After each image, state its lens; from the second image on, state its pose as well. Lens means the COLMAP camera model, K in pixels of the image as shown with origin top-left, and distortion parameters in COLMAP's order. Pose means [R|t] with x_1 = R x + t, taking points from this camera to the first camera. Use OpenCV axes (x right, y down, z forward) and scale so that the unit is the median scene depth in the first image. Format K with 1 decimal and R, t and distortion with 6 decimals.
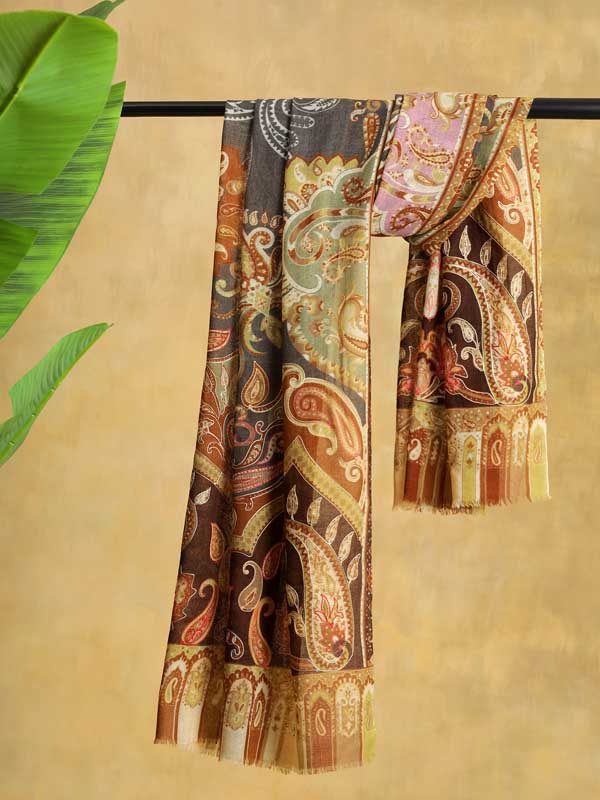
lens RADIAL K [[2009.8, 0, 300.0], [0, 2009.8, 400.0], [0, 0, 1]] dist [-0.085832, -0.754987]
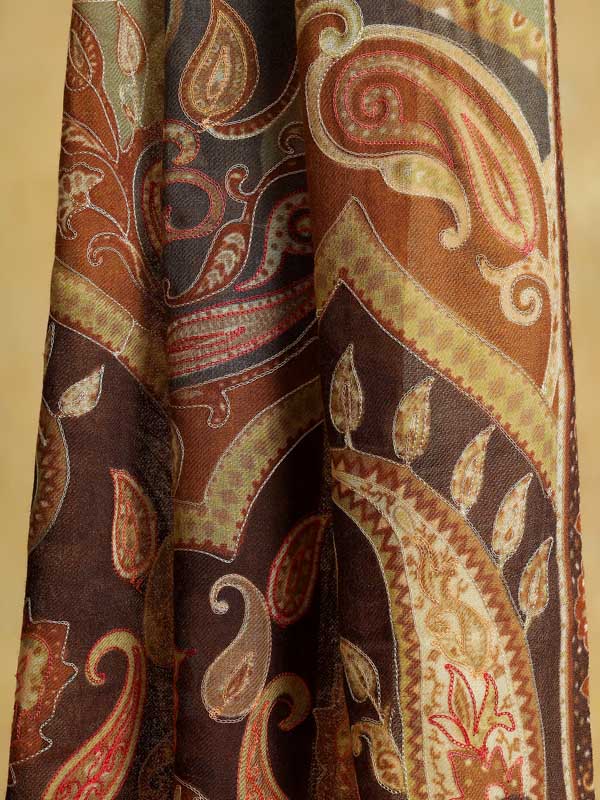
lens RADIAL K [[2569.2, 0, 300.0], [0, 2569.2, 400.0], [0, 0, 1]] dist [-0.044395, -1.660708]
pose [[0.998624, -0.052264, -0.004284, -0.009632], [0.052399, 0.997715, 0.042656, 0.032713], [0.002045, -0.042822, 0.999081, 0.567281]]
